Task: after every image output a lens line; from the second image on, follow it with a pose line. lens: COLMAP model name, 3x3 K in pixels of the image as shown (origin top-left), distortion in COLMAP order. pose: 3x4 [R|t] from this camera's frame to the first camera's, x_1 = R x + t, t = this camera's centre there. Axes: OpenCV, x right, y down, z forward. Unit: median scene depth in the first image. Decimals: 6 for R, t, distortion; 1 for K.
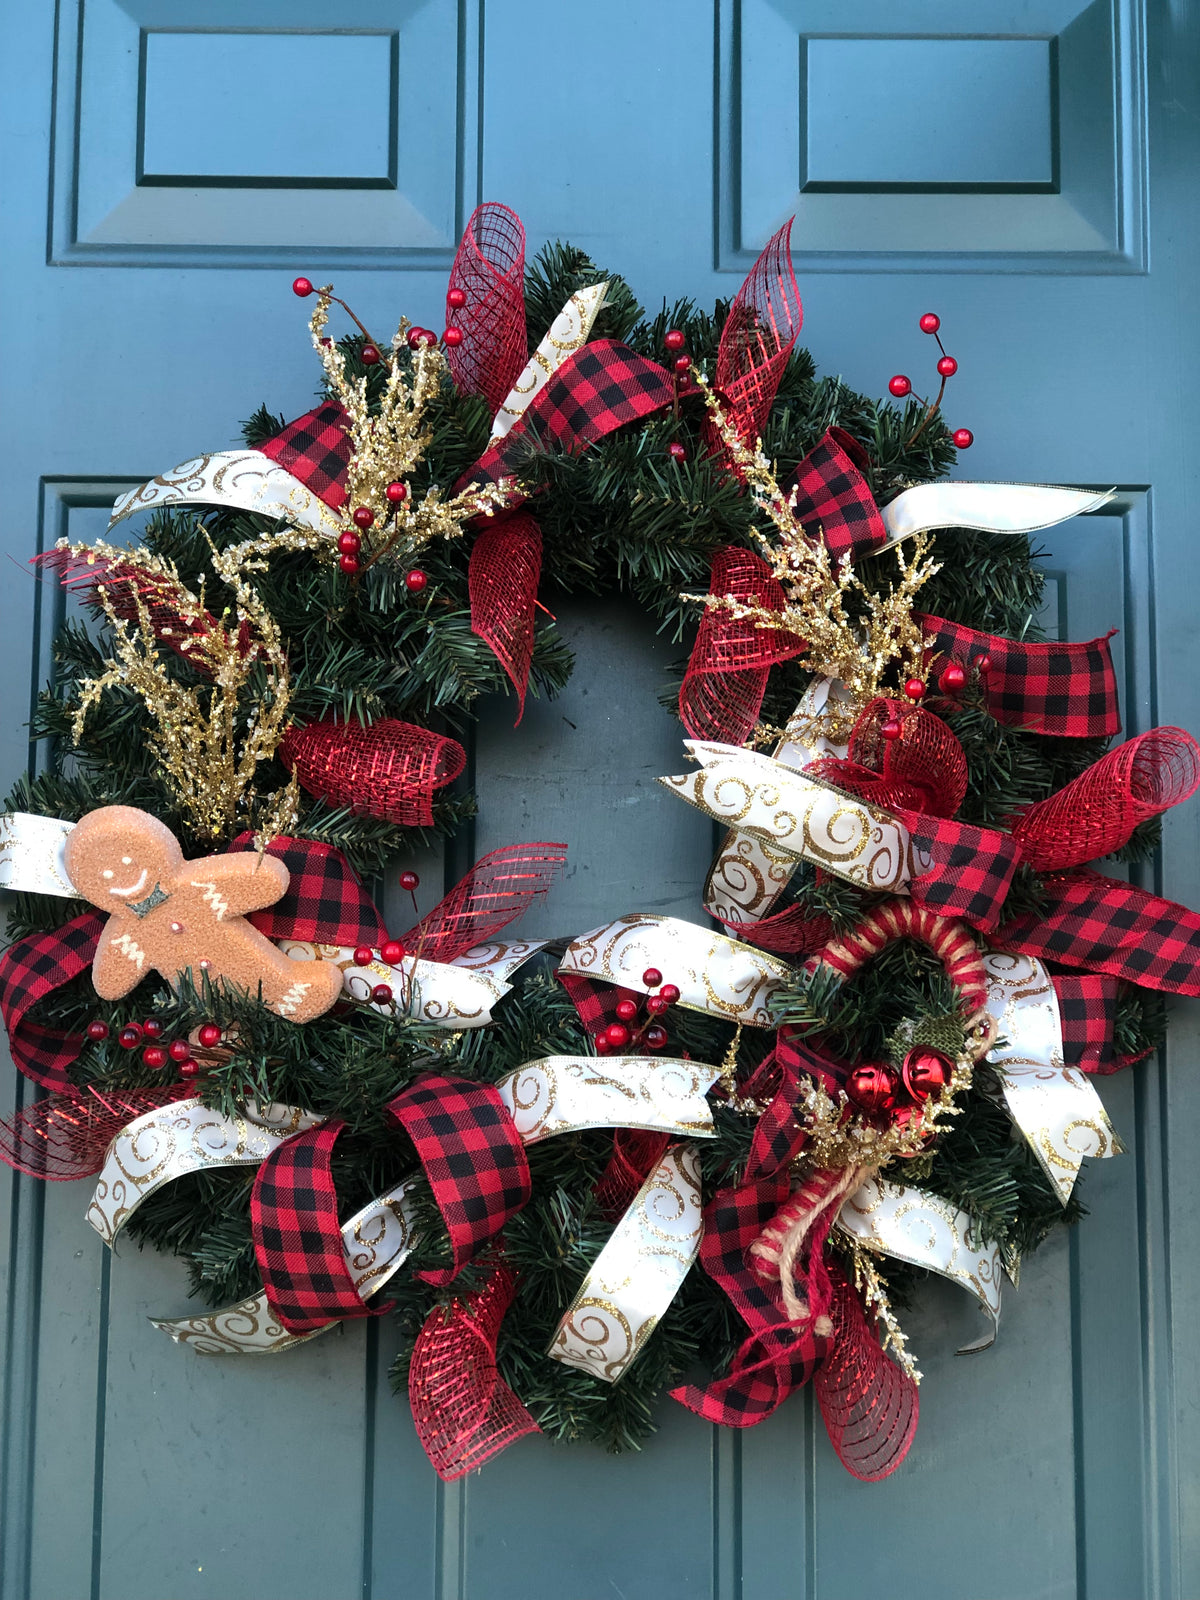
lens RADIAL K [[2613.2, 0, 600.0], [0, 2613.2, 800.0], [0, 0, 1]] dist [-0.123903, 1.274025]
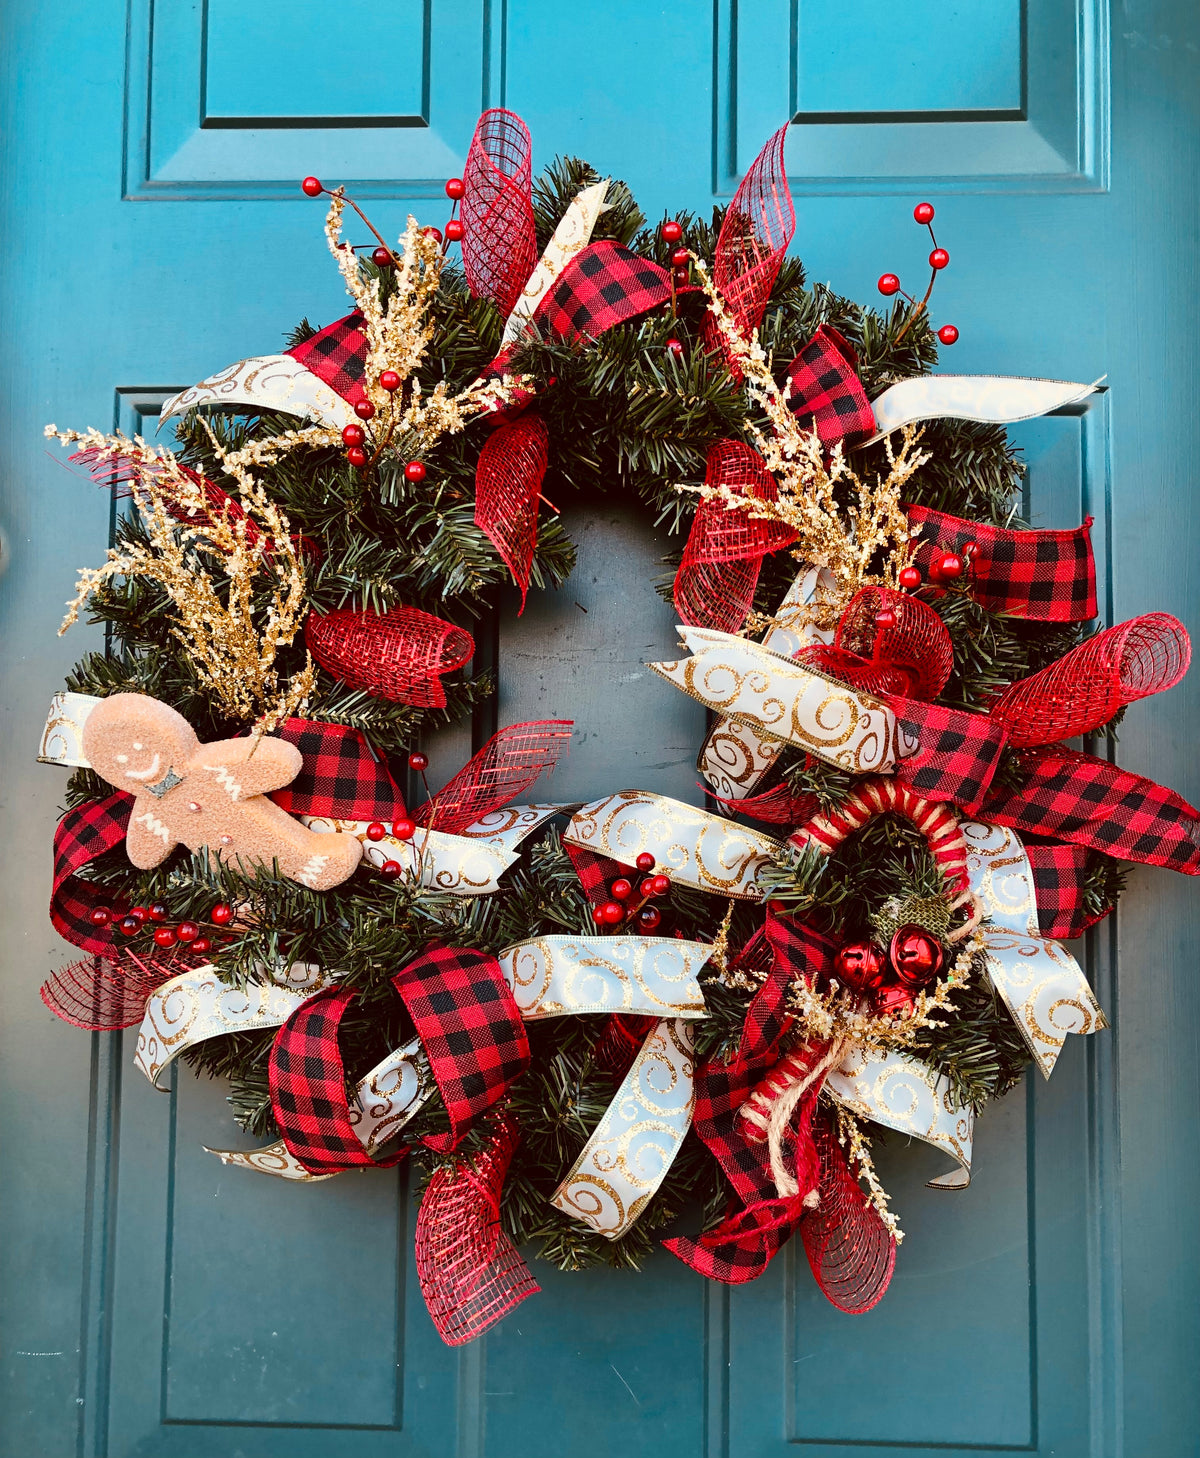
lens RADIAL K [[1246.6, 0, 603.1], [0, 1246.6, 722.5], [0, 0, 1]] dist [0.136486, -0.391778]
pose [[0.998993, 0.002500, -0.044800, 0.024318], [0.001232, 0.996540, 0.083101, -0.026594], [0.044853, -0.083073, 0.995534, 0.494996]]
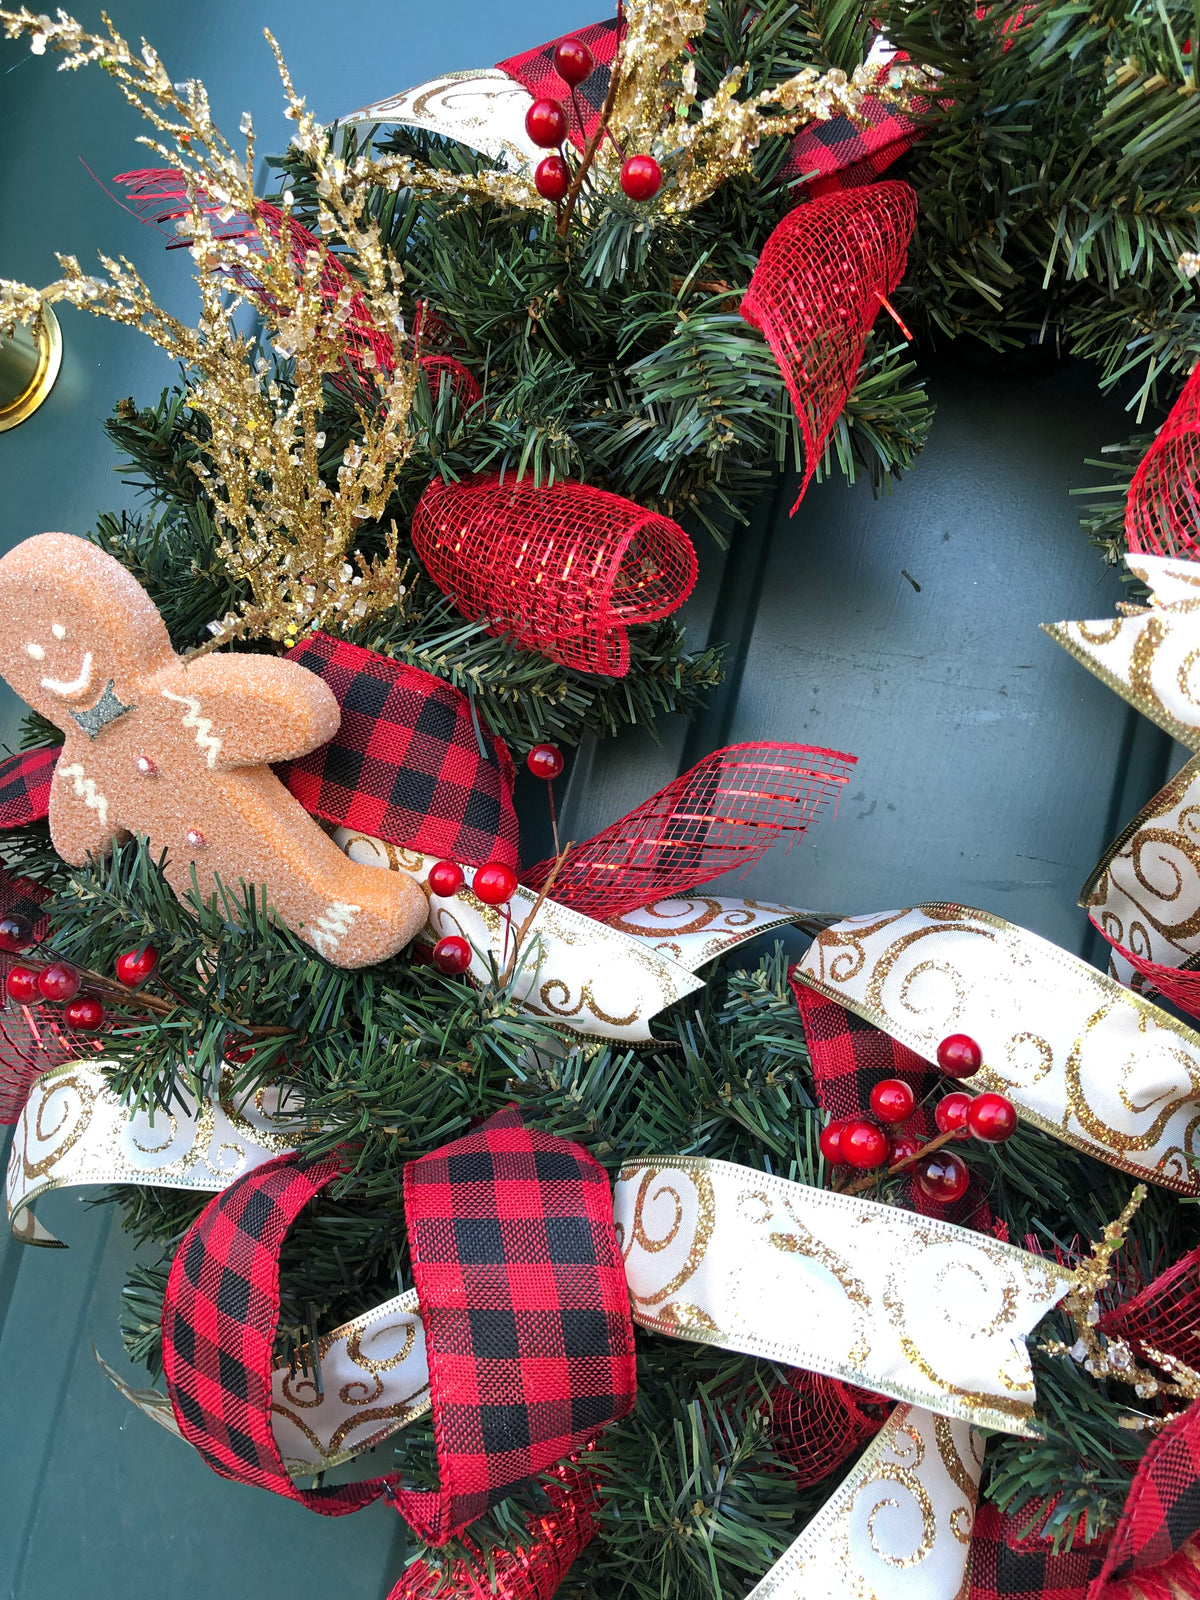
lens RADIAL K [[1251.5, 0, 626.8], [0, 1251.5, 813.8], [0, 0, 1]] dist [0.009699, 0.000209]
pose [[0.948148, 0.189438, -0.255205, 0.012376], [-0.180944, 0.981864, 0.056583, 0.023623], [0.261295, -0.007471, 0.965230, 0.743710]]
